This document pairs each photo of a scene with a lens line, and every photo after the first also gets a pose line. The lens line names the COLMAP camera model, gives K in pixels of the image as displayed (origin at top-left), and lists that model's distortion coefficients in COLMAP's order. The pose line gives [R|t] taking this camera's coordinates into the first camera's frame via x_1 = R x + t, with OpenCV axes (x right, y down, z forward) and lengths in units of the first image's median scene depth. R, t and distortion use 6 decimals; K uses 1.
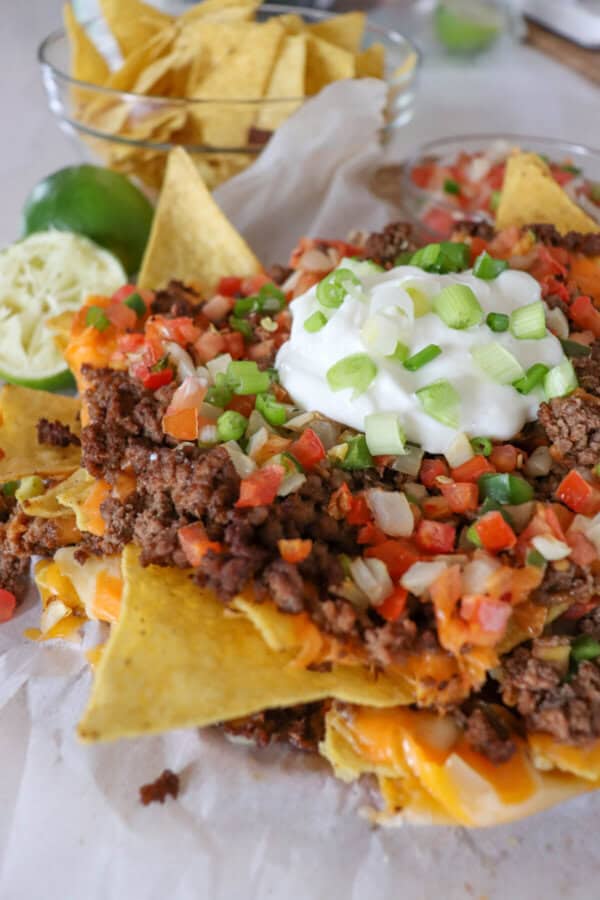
lens RADIAL K [[857.2, 0, 300.4], [0, 857.2, 437.9], [0, 0, 1]] dist [-0.146527, 0.100518]
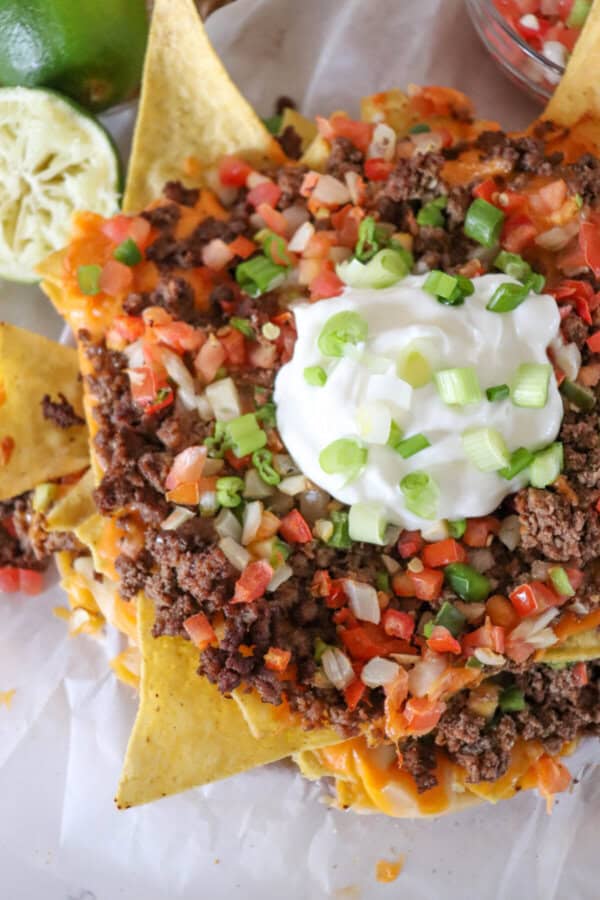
lens RADIAL K [[1090.1, 0, 296.2], [0, 1090.1, 471.2], [0, 0, 1]] dist [-0.106954, 0.263989]
pose [[0.997991, 0.060356, -0.019282, 0.032115], [-0.037793, 0.811292, 0.583419, -0.928410], [0.050856, -0.581518, 0.811943, -0.114885]]
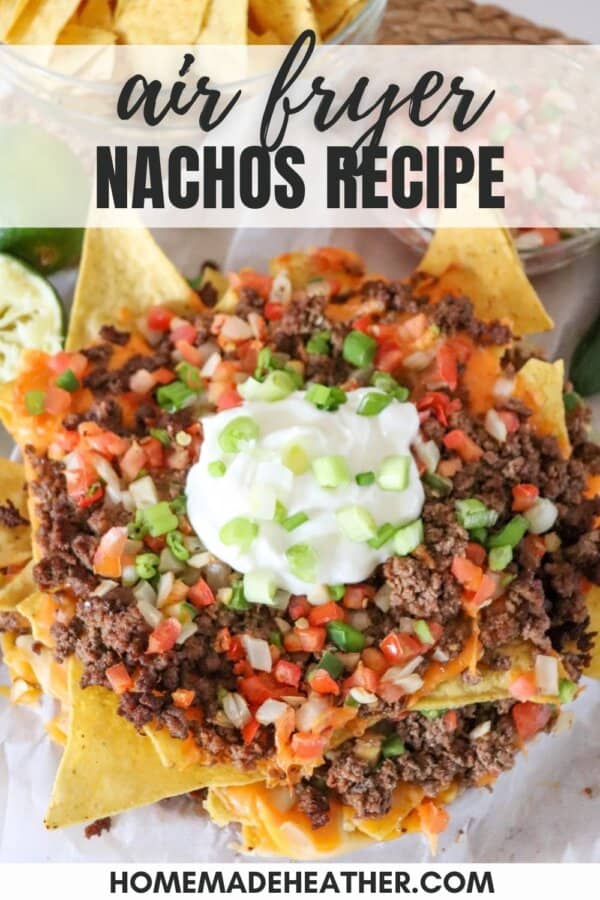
lens RADIAL K [[1332.2, 0, 300.0], [0, 1332.2, 450.0], [0, 0, 1]] dist [-0.051466, 0.045995]
pose [[0.998793, 0.036630, -0.032730, 0.234242], [-0.020854, 0.919455, 0.392642, -1.075086], [0.044476, -0.391486, 0.919109, -0.865659]]
